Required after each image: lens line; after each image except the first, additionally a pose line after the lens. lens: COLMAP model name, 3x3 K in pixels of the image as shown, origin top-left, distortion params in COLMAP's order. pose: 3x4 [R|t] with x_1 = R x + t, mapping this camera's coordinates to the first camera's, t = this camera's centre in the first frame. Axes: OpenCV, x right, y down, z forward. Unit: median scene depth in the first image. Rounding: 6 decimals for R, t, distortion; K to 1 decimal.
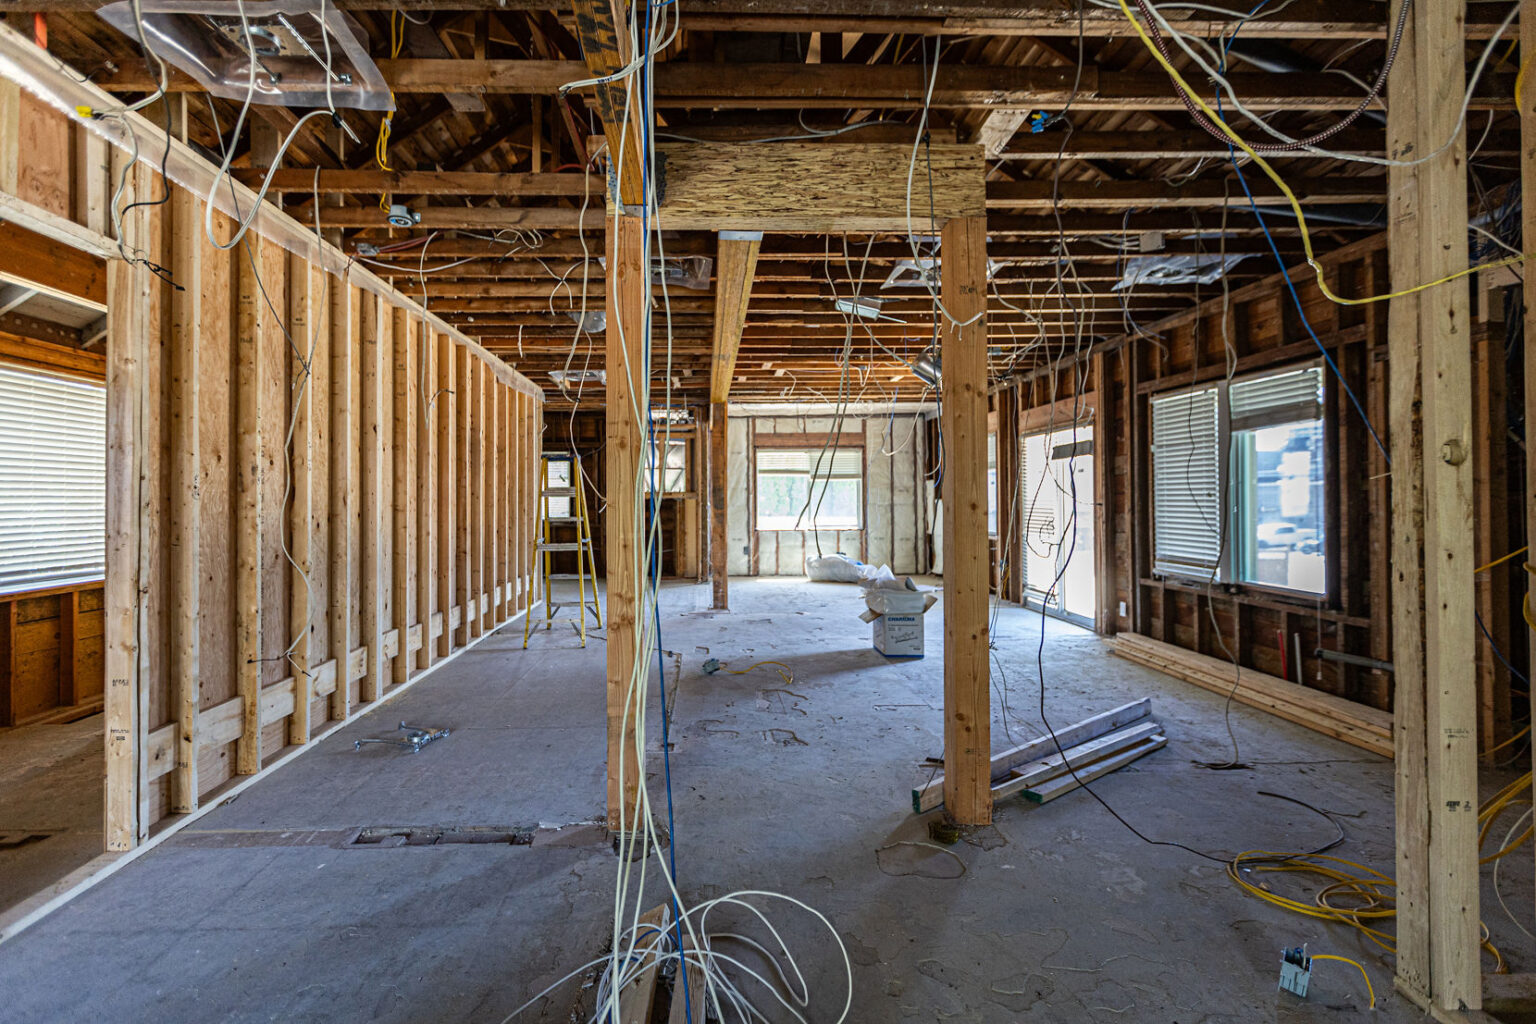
lens RADIAL K [[681.3, 0, 725.5], [0, 681.3, 491.7], [0, 0, 1]] dist [0.006489, -0.003296]
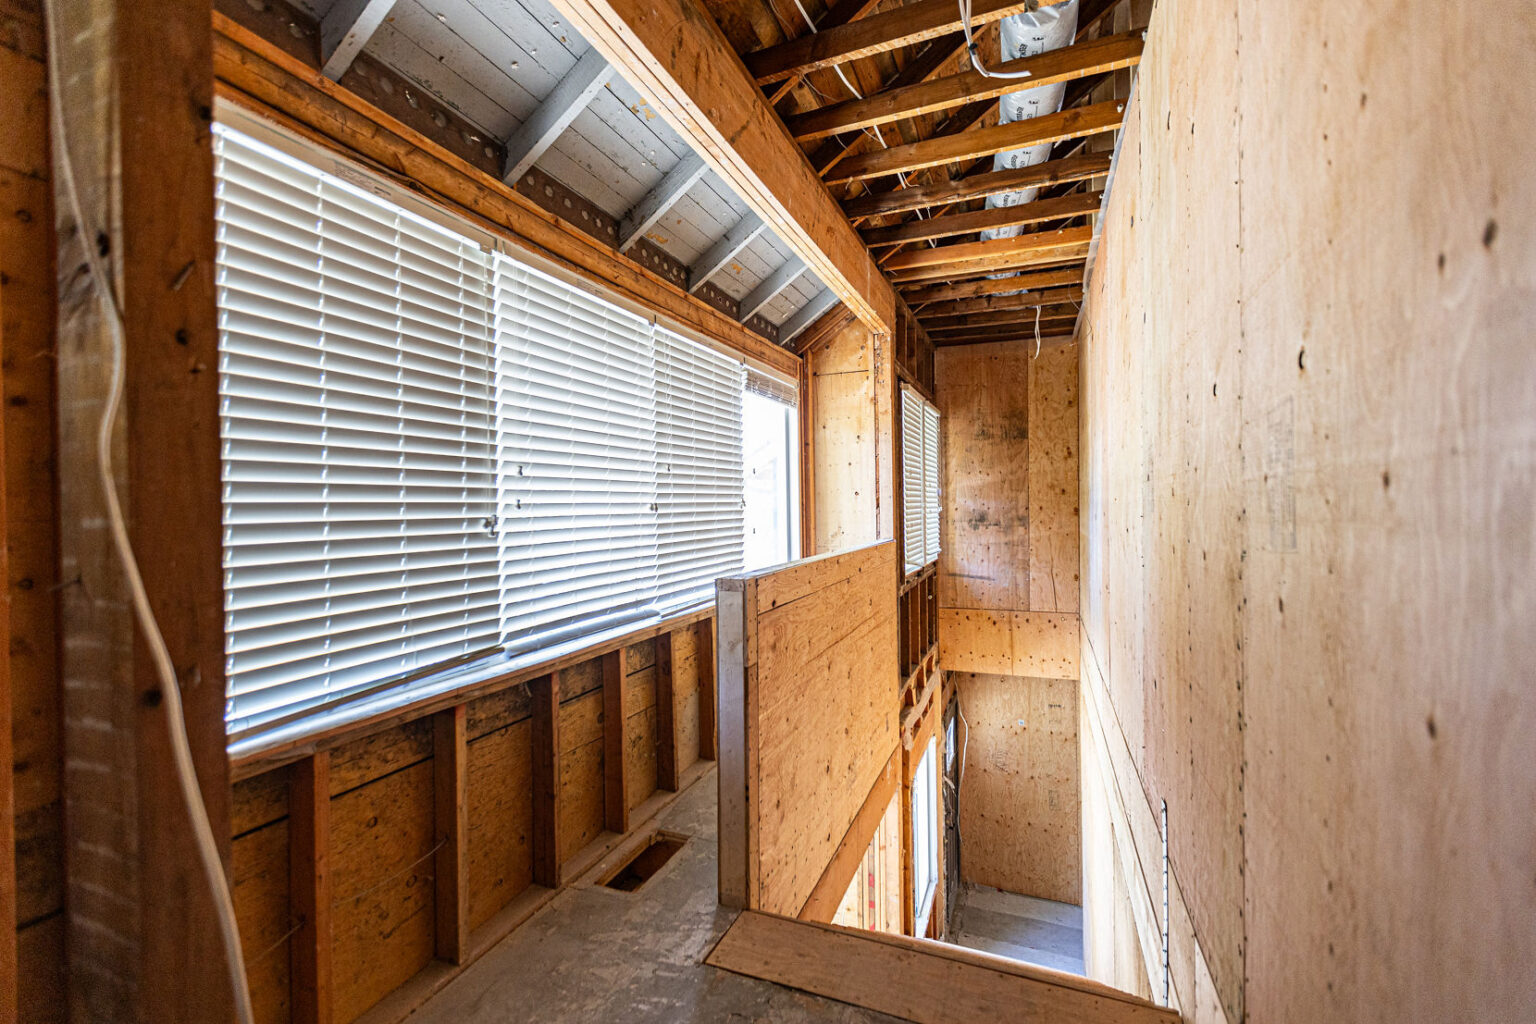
lens RADIAL K [[681.3, 0, 769.6], [0, 681.3, 510.2], [0, 0, 1]] dist [0.006489, -0.003296]
pose [[0.910238, -0.005239, -0.414052, -0.617933], [0.014558, 0.999707, 0.019352, 0.013018], [0.413829, -0.023643, 0.910047, 0.536602]]
